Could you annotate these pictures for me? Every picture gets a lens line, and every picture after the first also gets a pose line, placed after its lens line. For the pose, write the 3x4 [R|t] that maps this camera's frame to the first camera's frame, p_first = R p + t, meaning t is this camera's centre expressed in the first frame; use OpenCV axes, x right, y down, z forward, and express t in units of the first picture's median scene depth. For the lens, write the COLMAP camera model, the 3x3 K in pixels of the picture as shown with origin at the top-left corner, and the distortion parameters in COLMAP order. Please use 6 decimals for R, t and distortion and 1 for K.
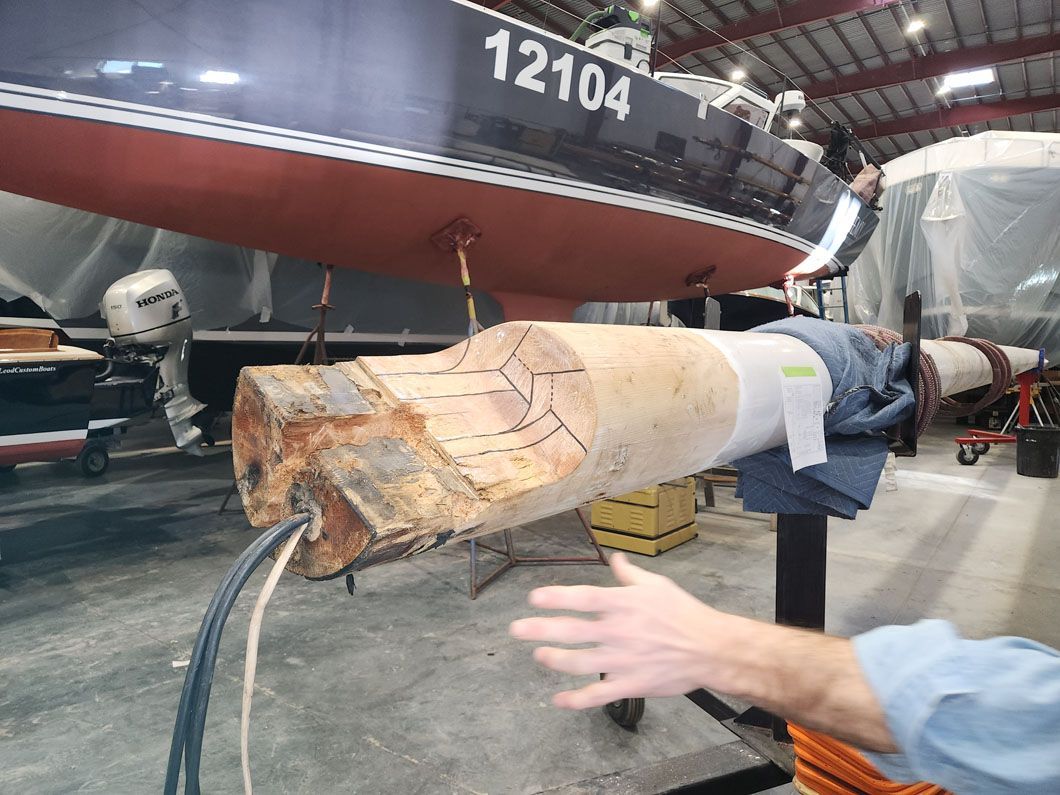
lens RADIAL K [[751.5, 0, 519.4], [0, 751.5, 390.7], [0, 0, 1]] dist [0.059400, -0.065337]
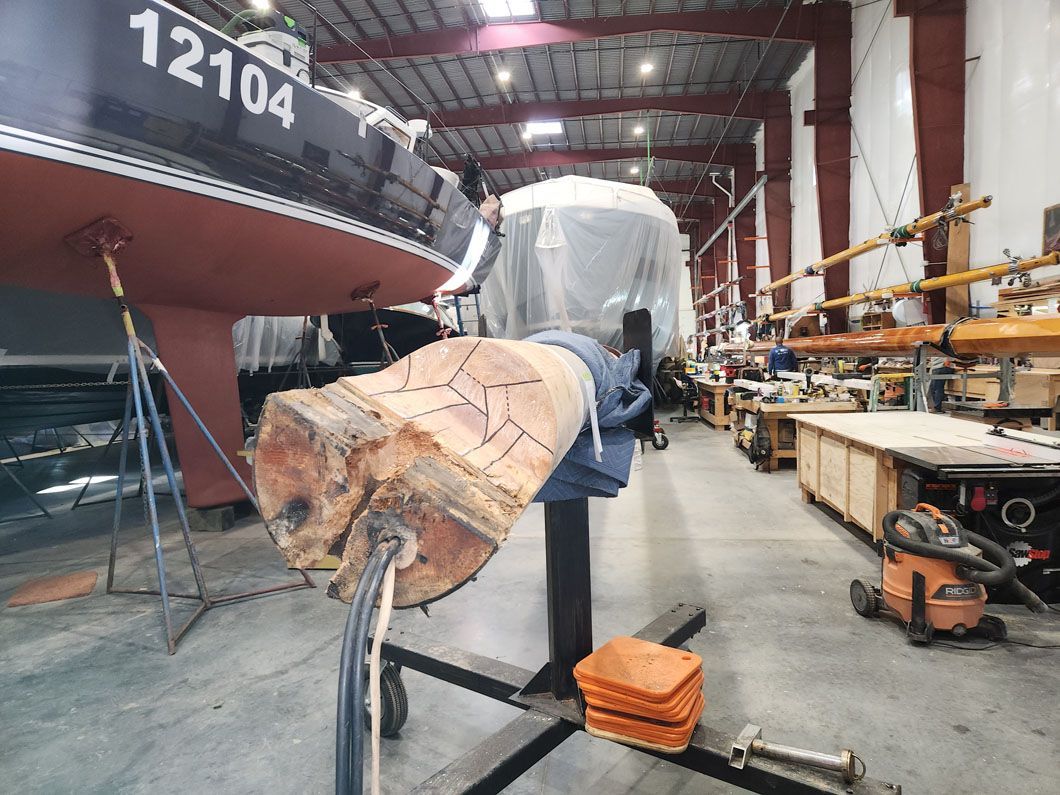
lens RADIAL K [[751.5, 0, 529.5], [0, 751.5, 401.0], [0, 0, 1]] dist [0.059400, -0.065337]
pose [[0.854136, -0.060196, 0.516553, -0.126284], [0.062363, 0.997967, 0.013177, -0.003368], [-0.516296, 0.020959, 0.856154, 0.018140]]
